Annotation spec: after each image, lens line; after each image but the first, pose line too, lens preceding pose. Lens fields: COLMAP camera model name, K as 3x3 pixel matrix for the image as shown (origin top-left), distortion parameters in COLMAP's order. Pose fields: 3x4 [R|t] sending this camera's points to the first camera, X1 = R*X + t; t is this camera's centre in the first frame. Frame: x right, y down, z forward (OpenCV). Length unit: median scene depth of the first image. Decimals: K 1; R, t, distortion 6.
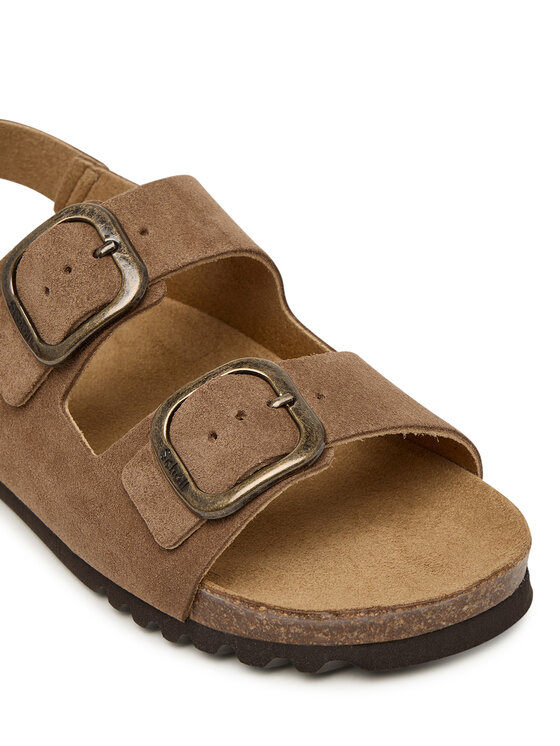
lens RADIAL K [[1706.2, 0, 280.0], [0, 1706.2, 373.0], [0, 0, 1]] dist [0.007445, 0.085285]
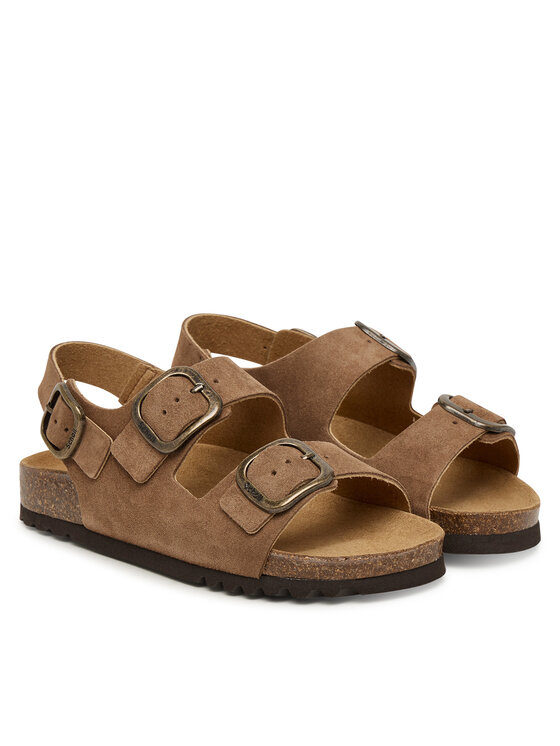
lens RADIAL K [[2192.4, 0, 280.0], [0, 2192.4, 373.0], [0, 0, 1]] dist [0.540526, 0.115124]
pose [[0.991973, -0.008210, 0.126184, -0.307103], [0.037081, 0.972906, -0.228206, 0.439629], [-0.120892, 0.231053, 0.965401, -1.231729]]
